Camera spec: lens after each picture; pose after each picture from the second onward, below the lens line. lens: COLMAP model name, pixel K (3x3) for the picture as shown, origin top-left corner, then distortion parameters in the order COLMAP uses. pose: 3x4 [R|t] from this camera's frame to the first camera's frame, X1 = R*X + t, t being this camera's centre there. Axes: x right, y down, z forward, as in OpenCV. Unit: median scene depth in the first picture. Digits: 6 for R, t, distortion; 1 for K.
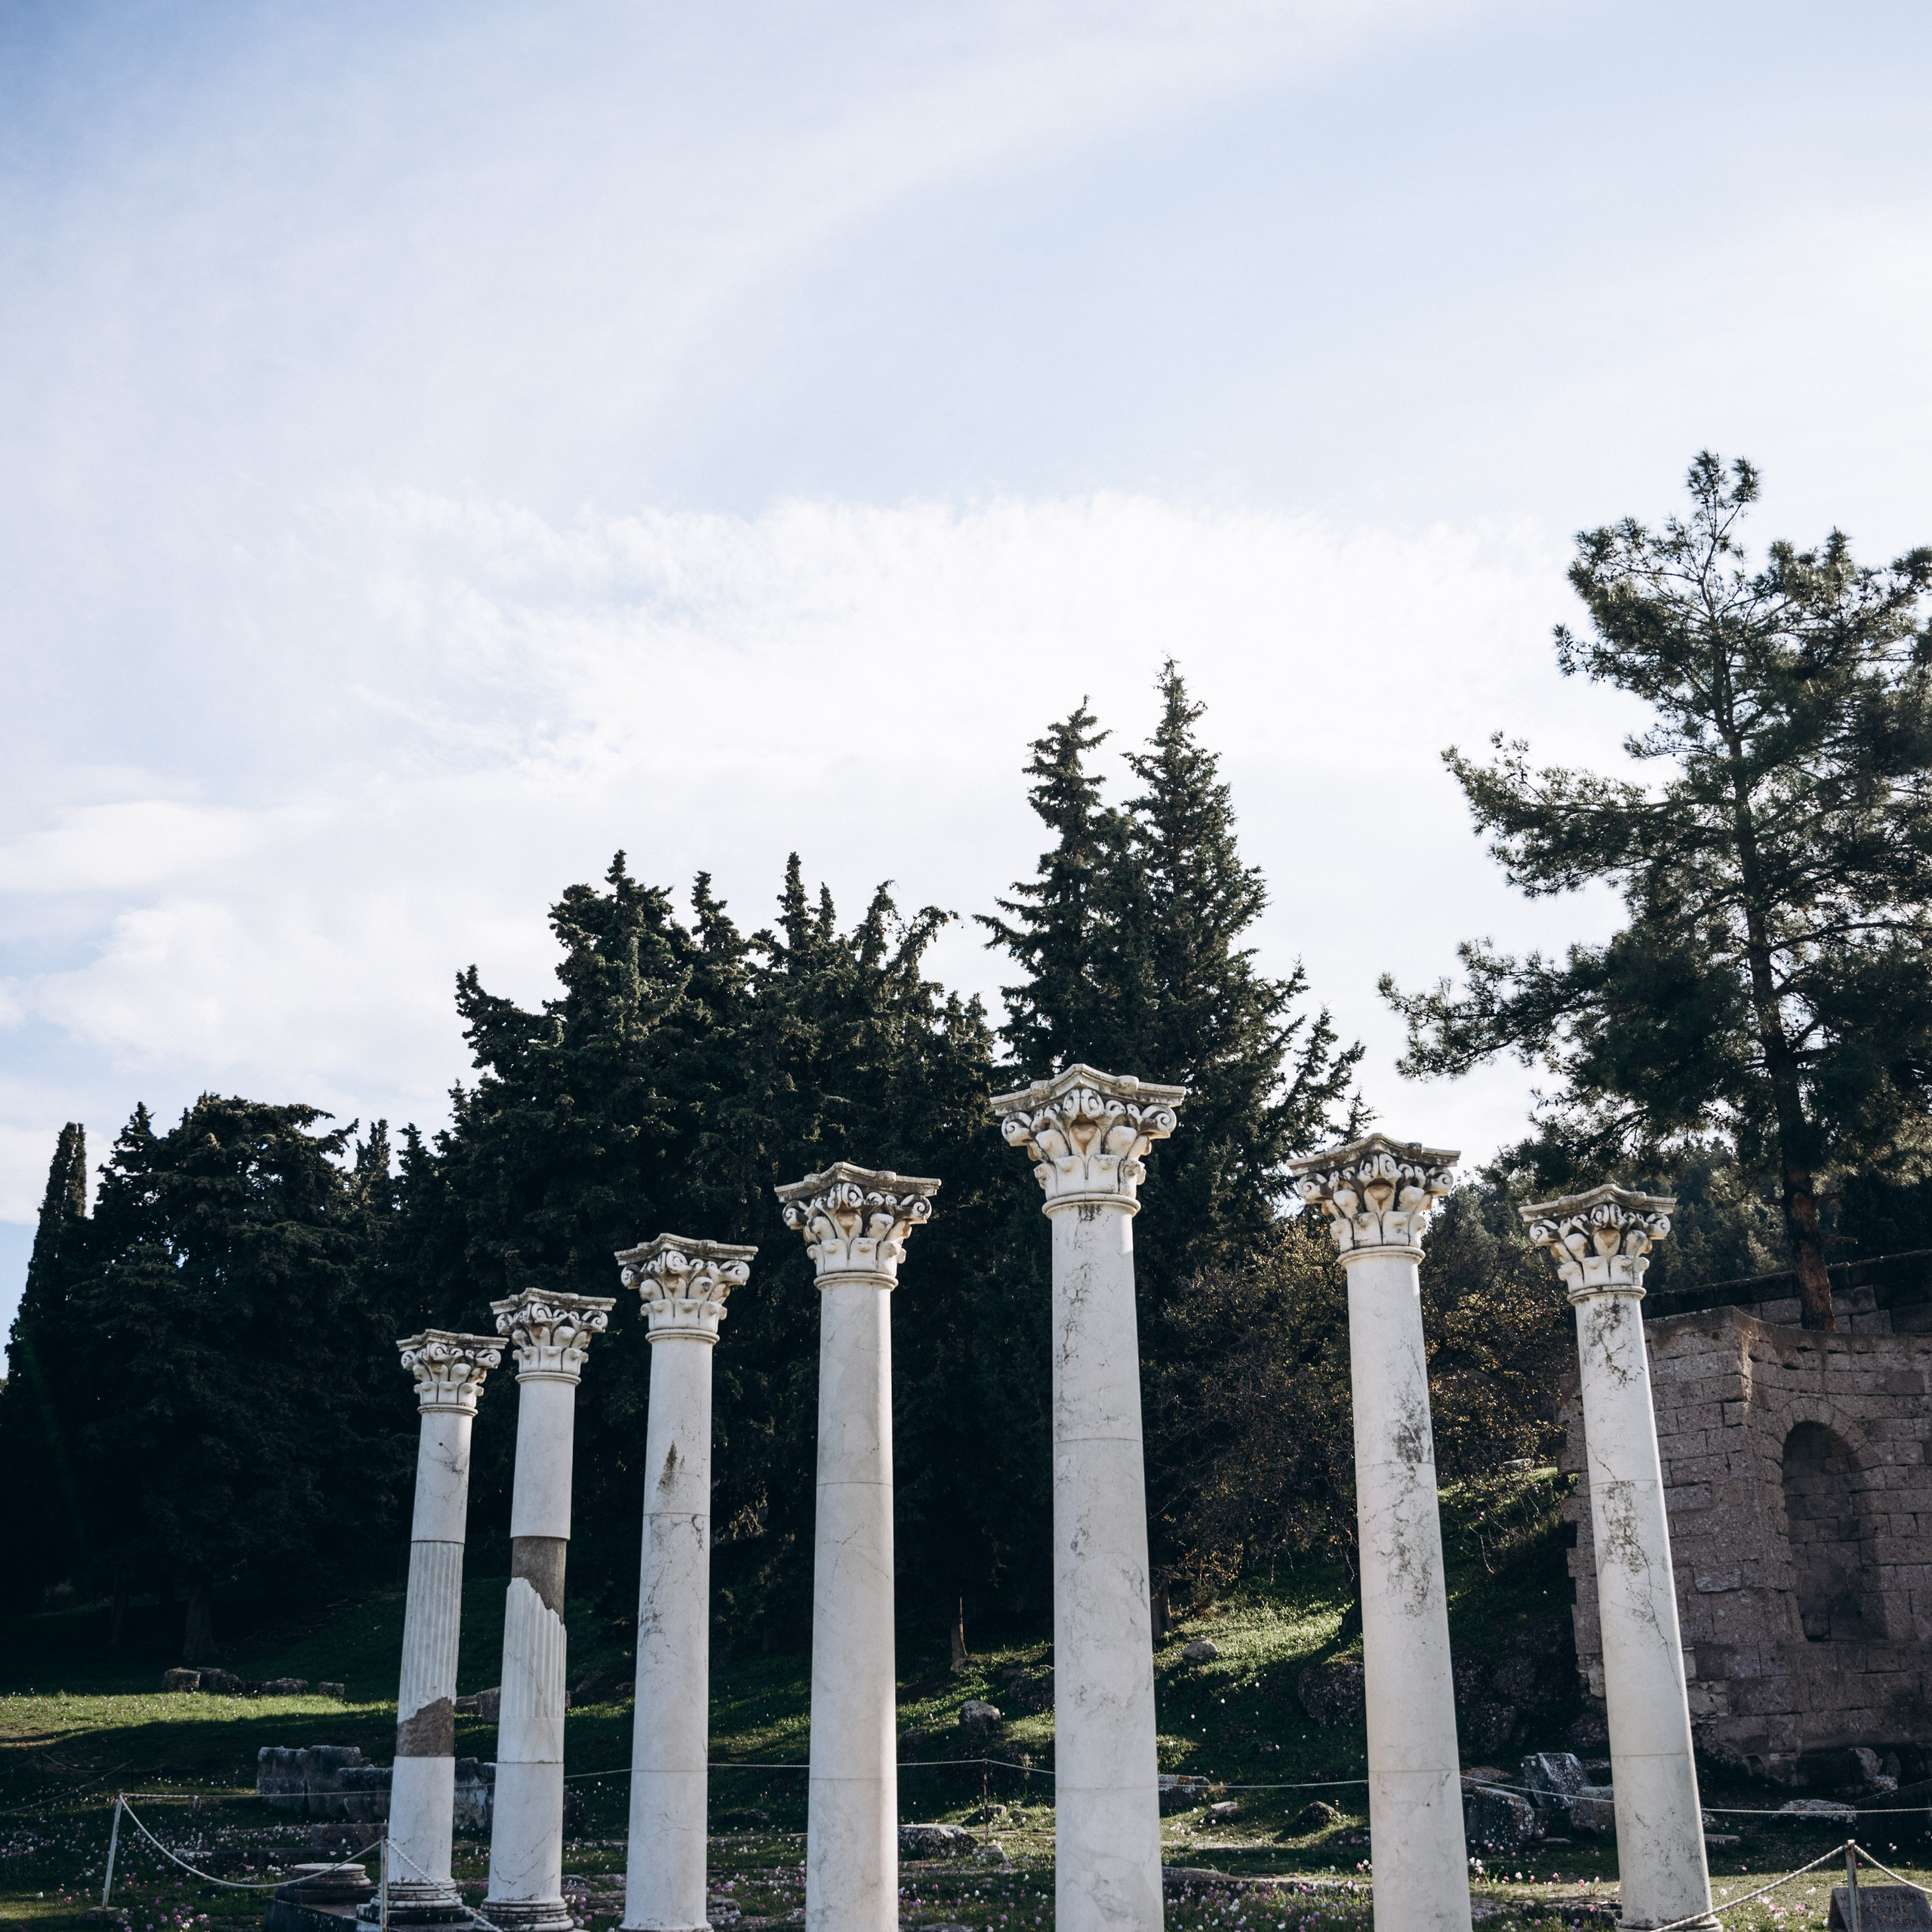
lens RADIAL K [[2104.9, 0, 975.6], [0, 2104.9, 964.5], [0, 0, 1]] dist [-0.150767, 0.000000]
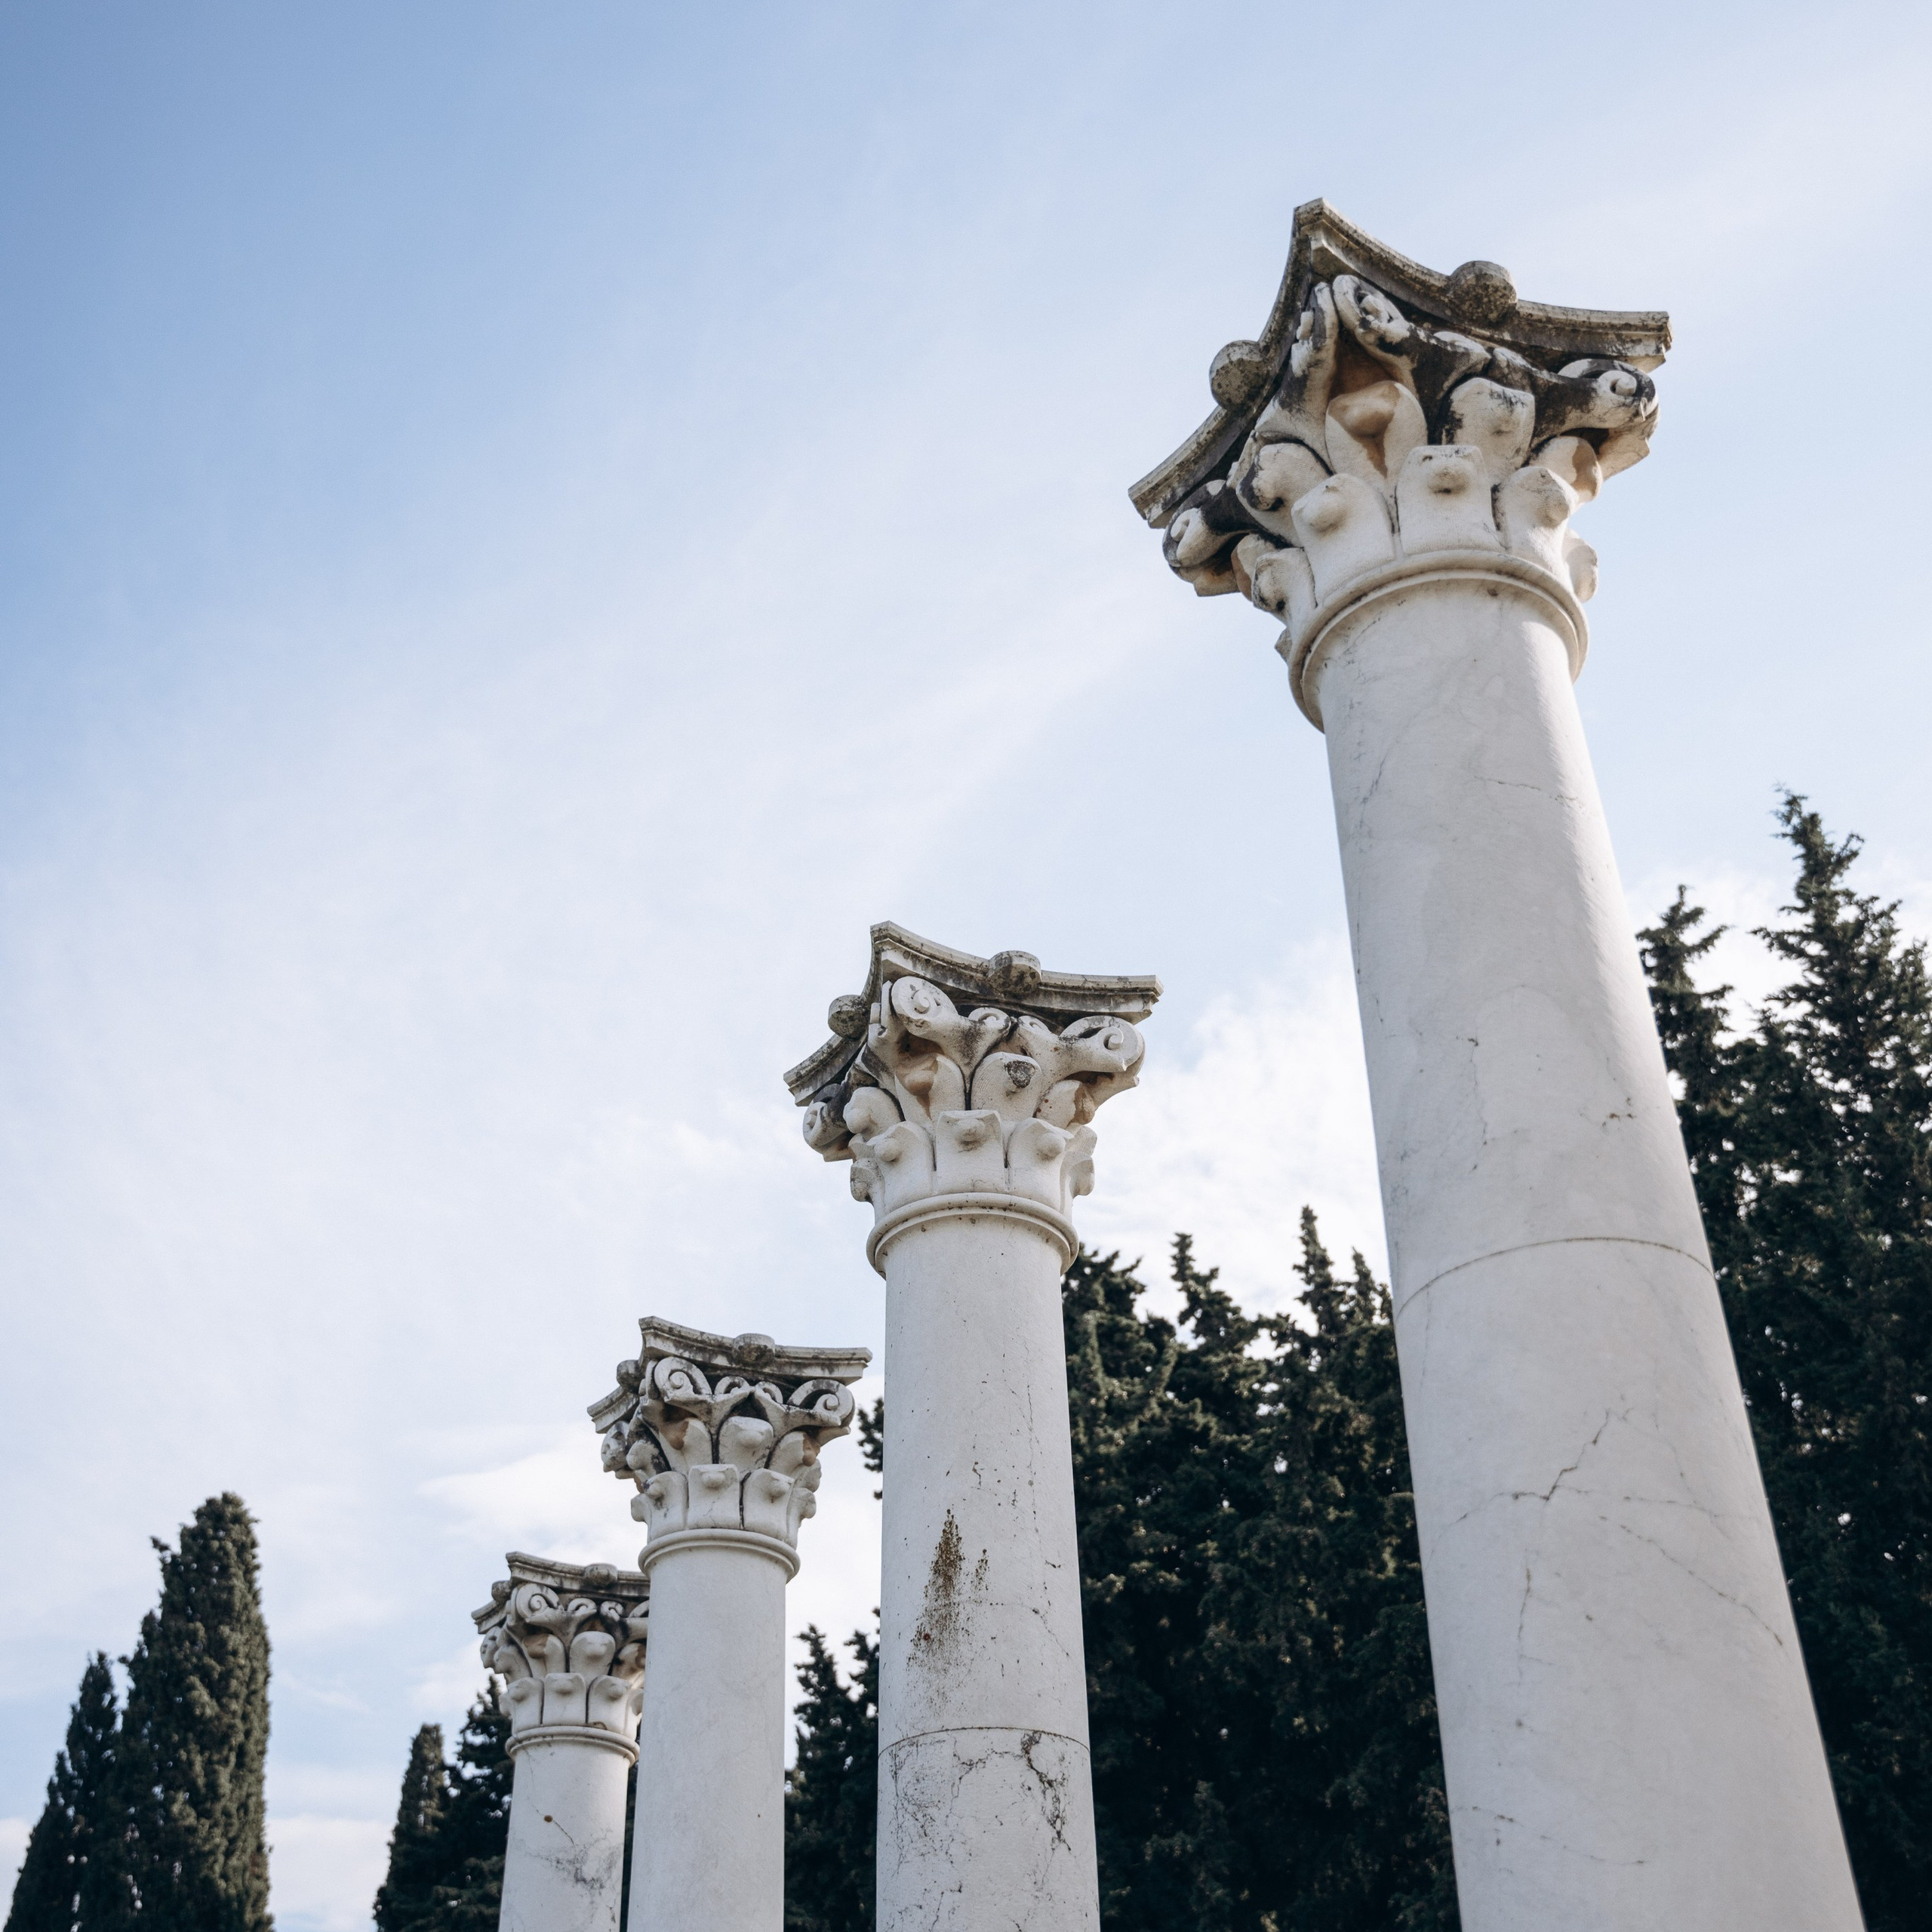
lens RADIAL K [[2299.5, 0, 953.3], [0, 2299.5, 970.3], [0, 0, 1]] dist [-0.128909, 0.000000]
pose [[0.961971, -0.163895, -0.218518, -0.020568], [0.097300, 0.953118, -0.286530, 0.094497], [0.255234, 0.254372, 0.932819, 0.245915]]
